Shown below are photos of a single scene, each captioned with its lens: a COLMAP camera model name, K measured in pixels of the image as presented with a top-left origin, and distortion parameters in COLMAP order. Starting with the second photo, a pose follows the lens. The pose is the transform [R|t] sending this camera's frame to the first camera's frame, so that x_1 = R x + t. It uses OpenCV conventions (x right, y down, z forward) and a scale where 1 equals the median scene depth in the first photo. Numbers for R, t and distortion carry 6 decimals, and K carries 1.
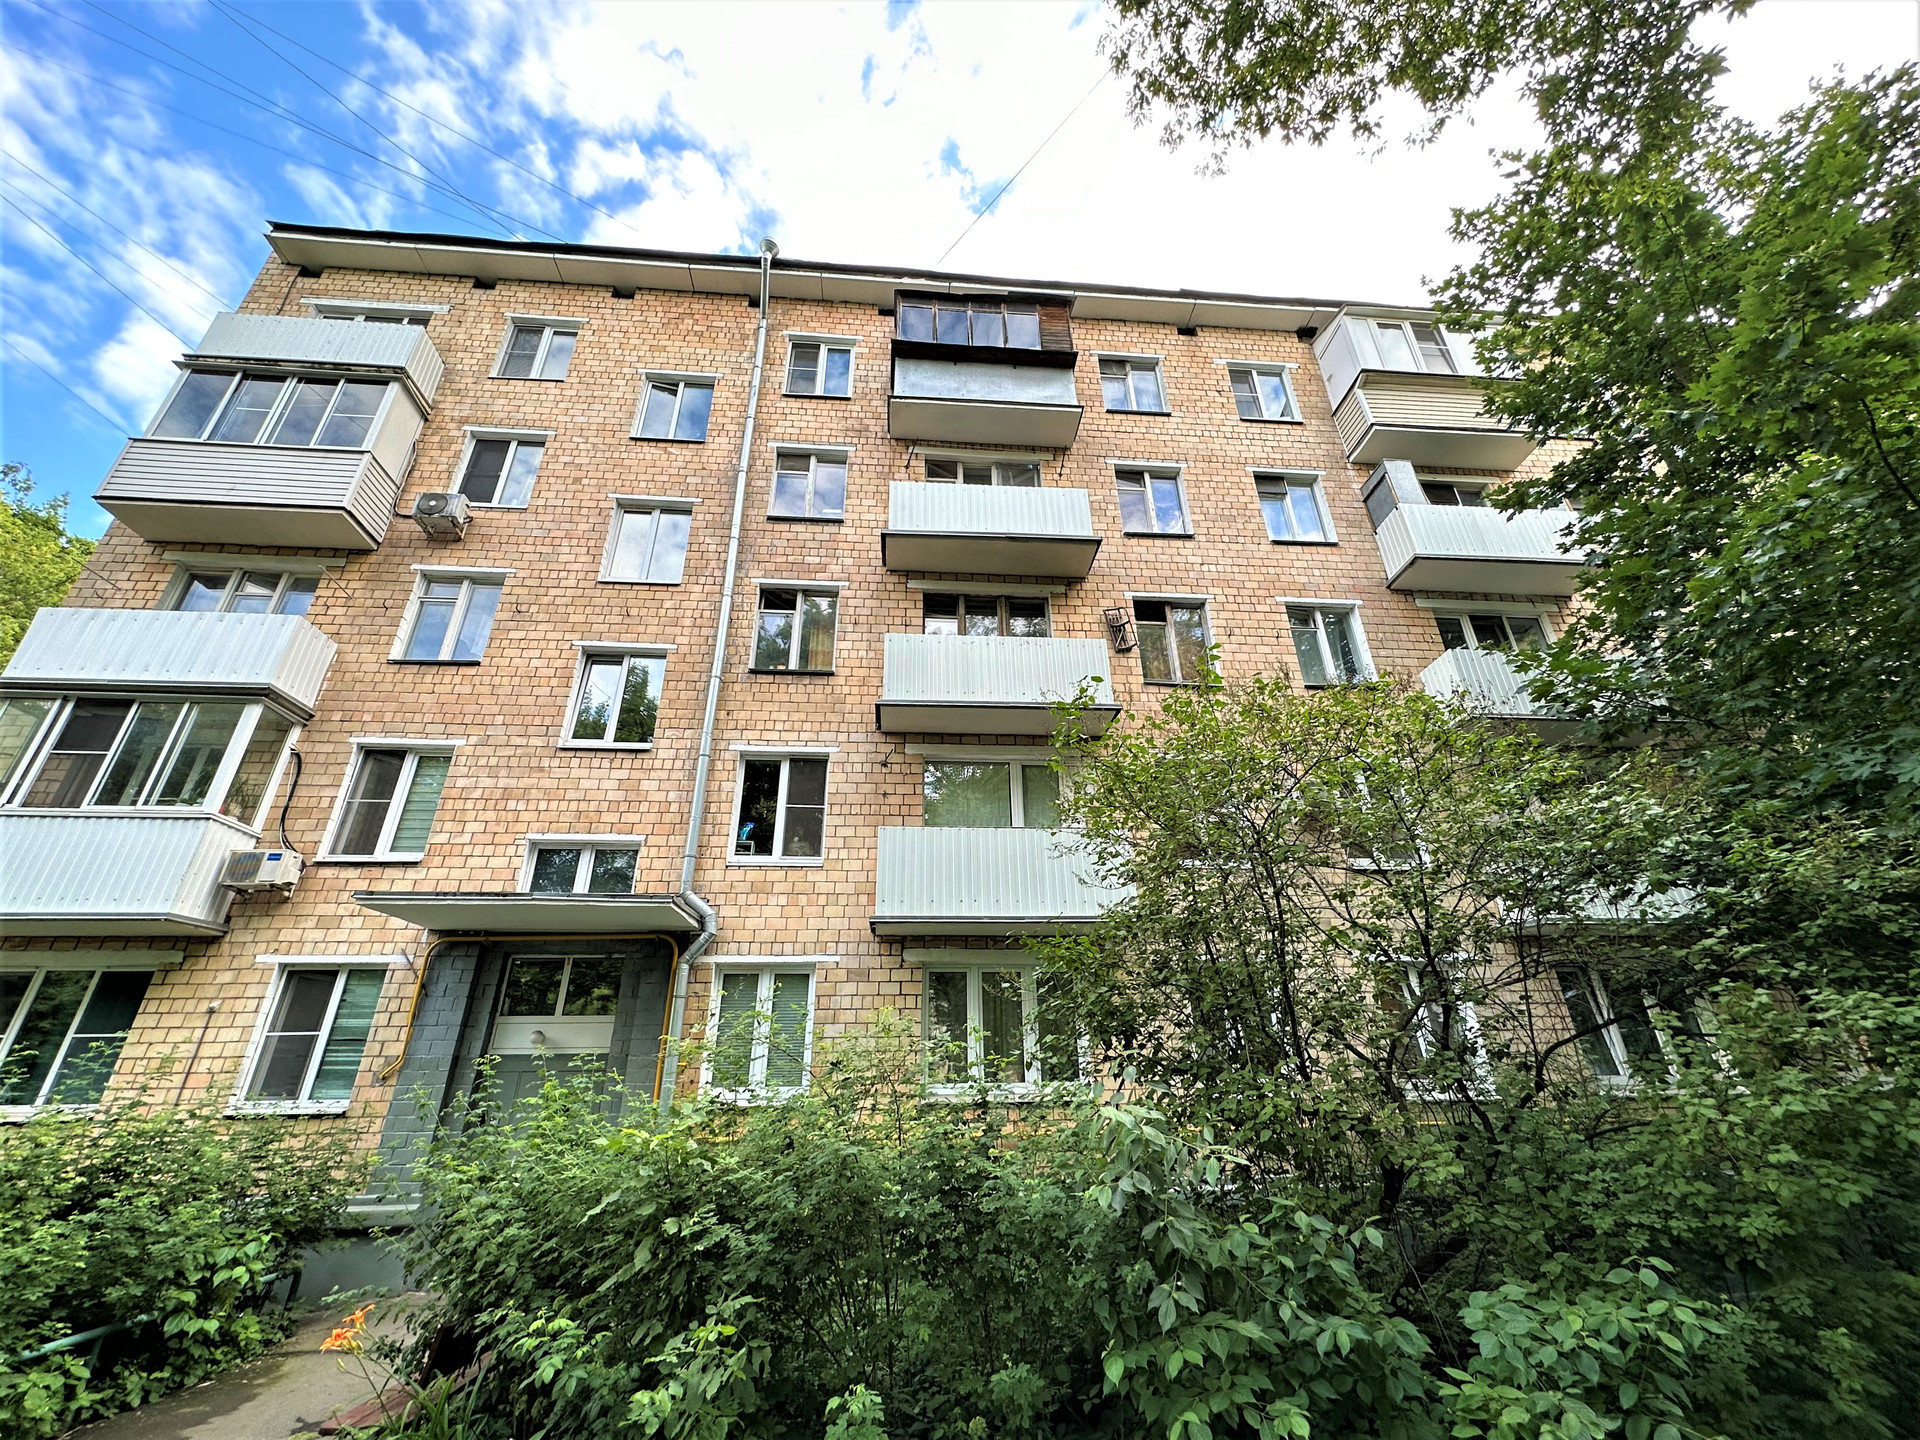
lens RADIAL K [[779.2, 0, 961.2], [0, 779.2, 703.4], [0, 0, 1]] dist [-0.000743, -0.000063]
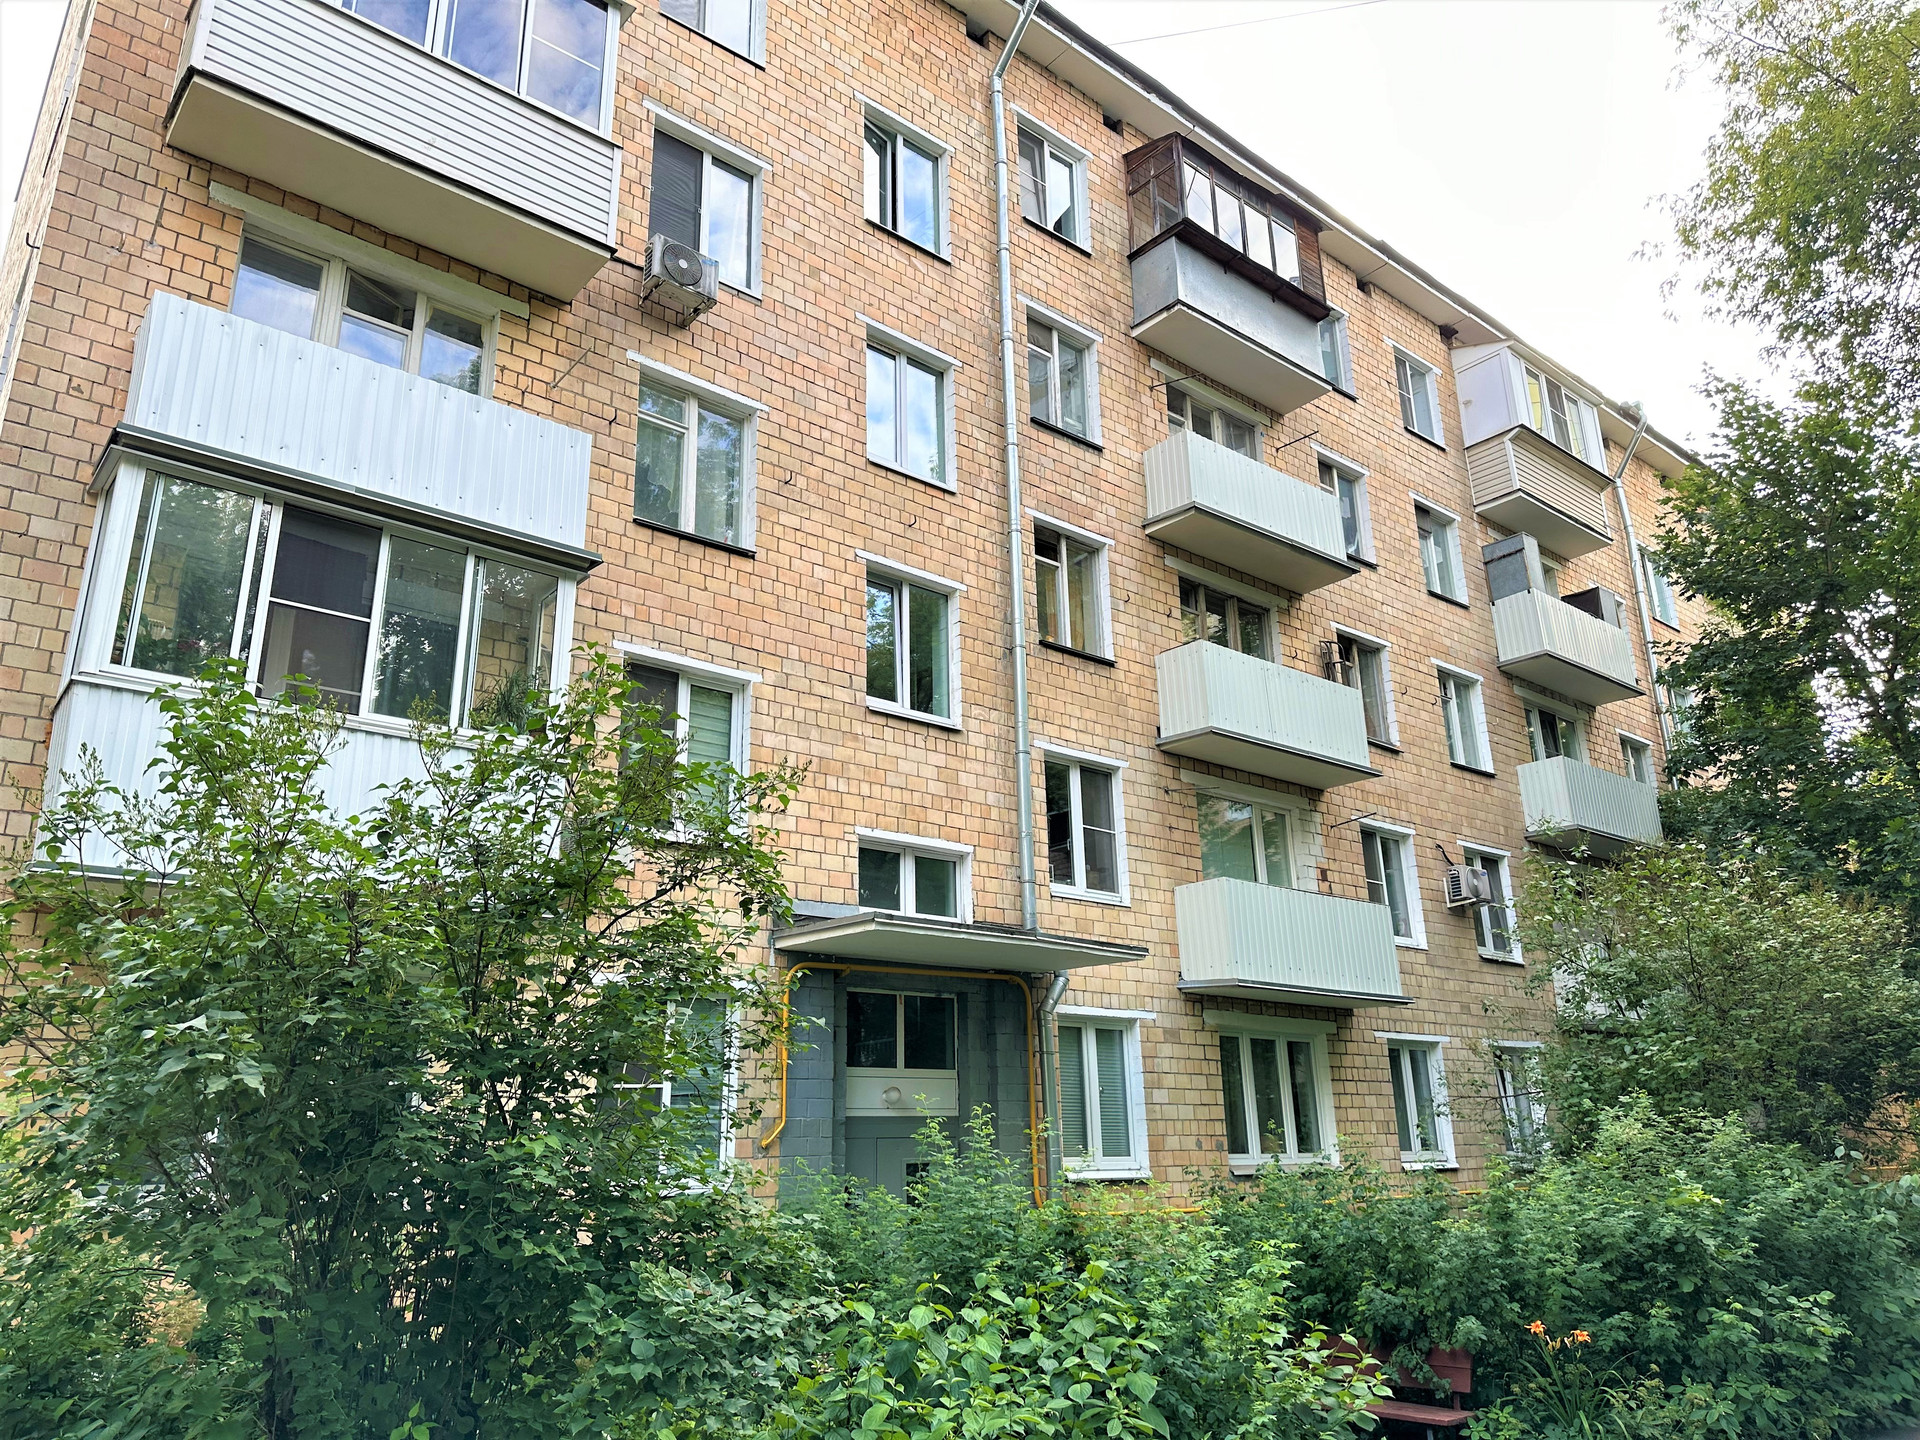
lens RADIAL K [[1340.1, 0, 960.6], [0, 1340.1, 714.3], [0, 0, 1]] dist [0.115754, -0.157681]
pose [[0.816242, 0.176677, 0.550031, -1.060279], [-0.247763, 0.967141, 0.057022, -0.028615], [-0.521883, -0.182821, 0.833196, -0.077694]]
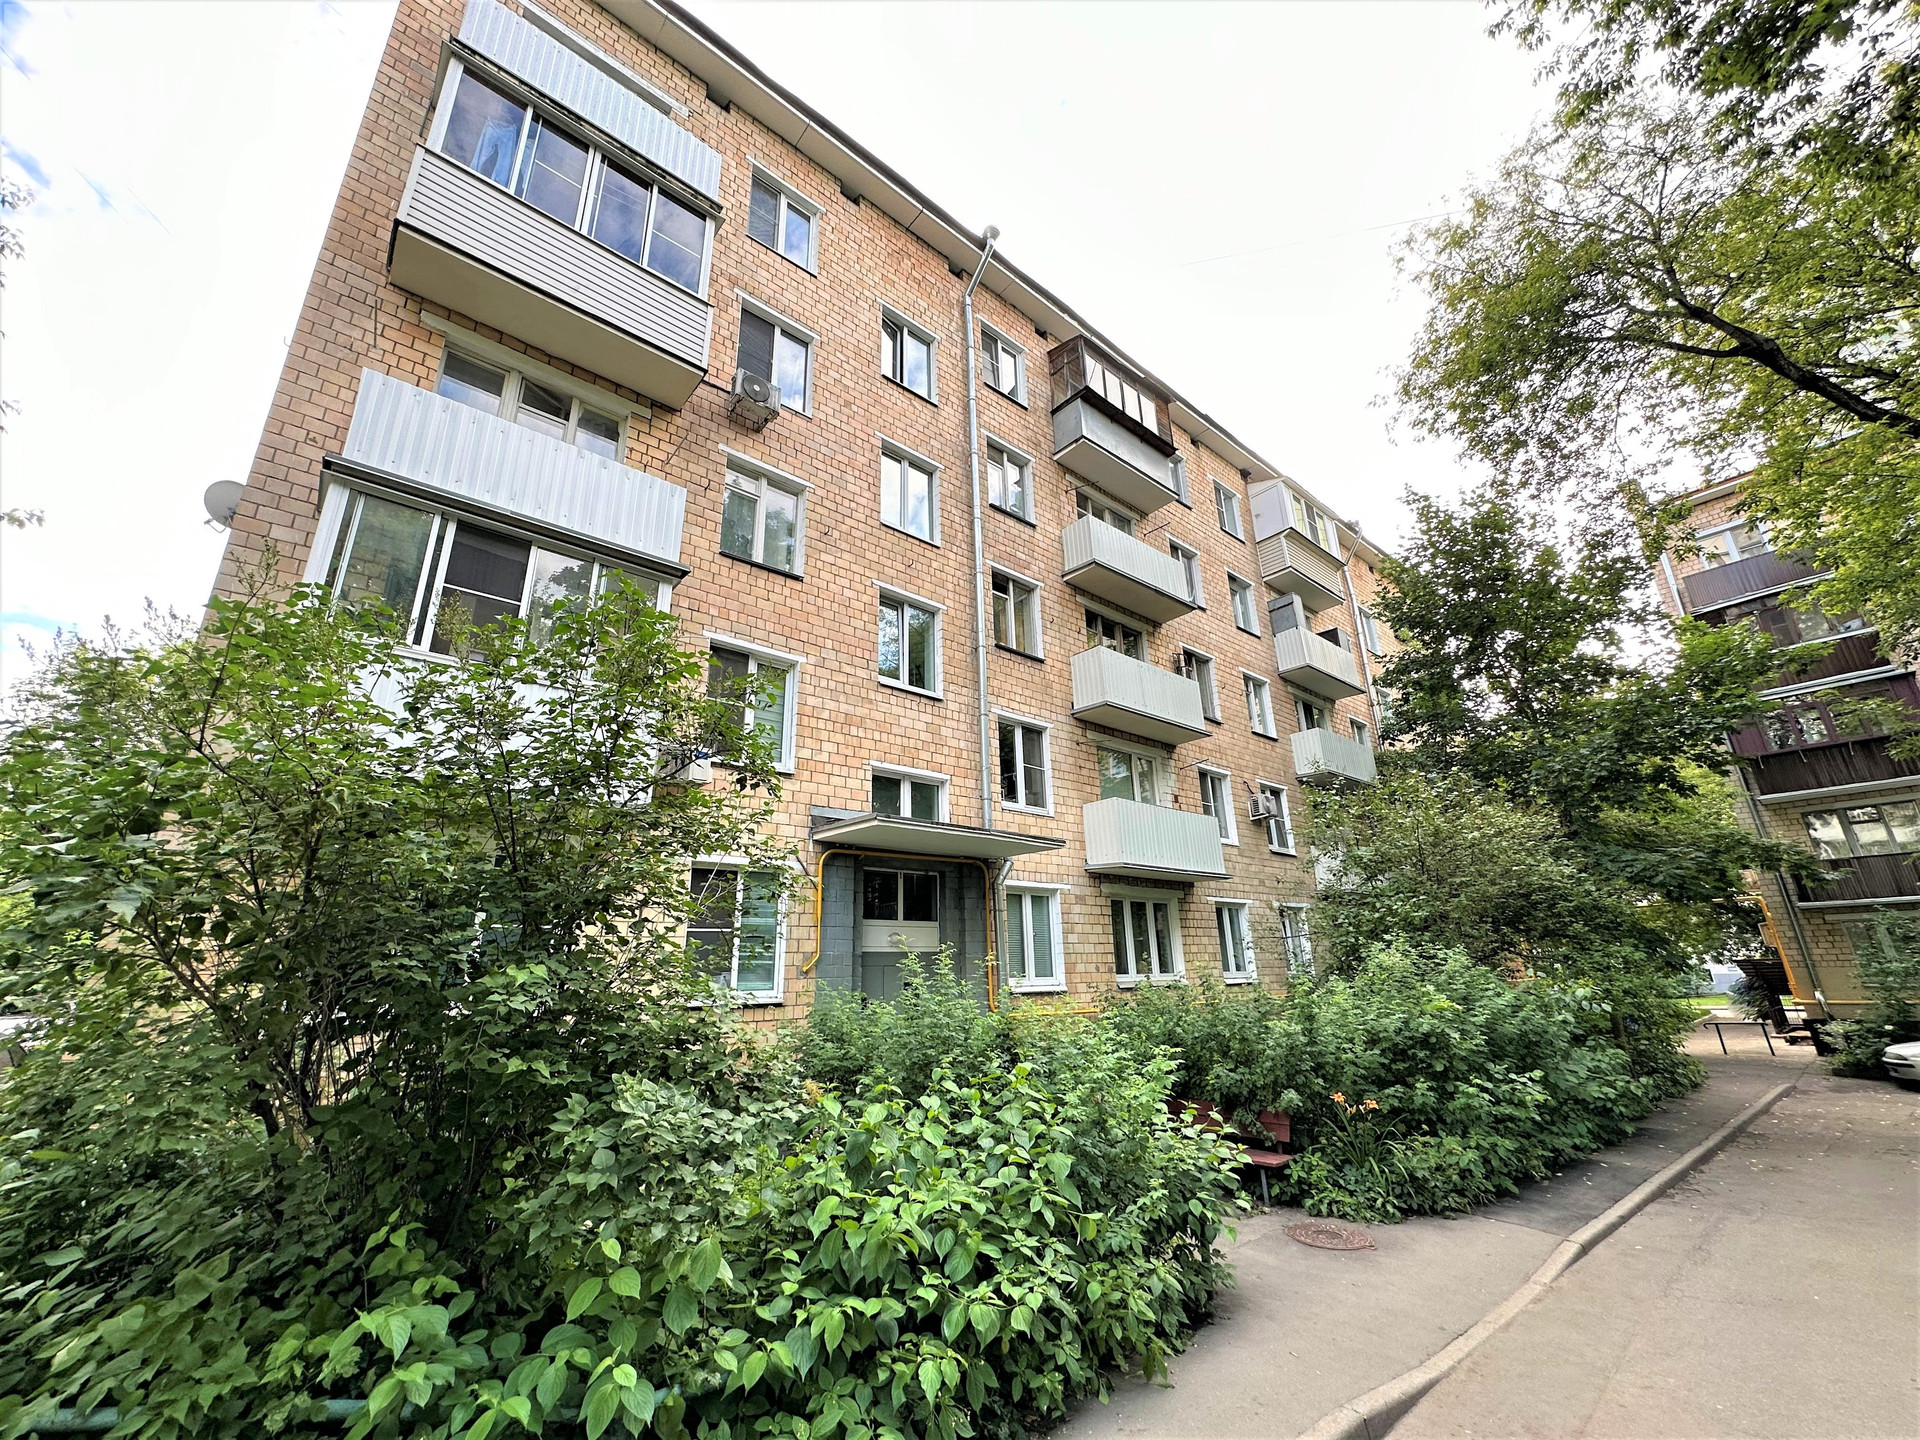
lens RADIAL K [[763.6, 0, 960.0], [0, 763.6, 720.0], [0, 0, 1]] dist [0.000772, -0.000018]
pose [[0.816190, 0.178980, 0.549364, -0.939445], [-0.246240, 0.967892, 0.050505, 0.023792], [-0.522685, -0.176498, 0.834056, 0.039792]]
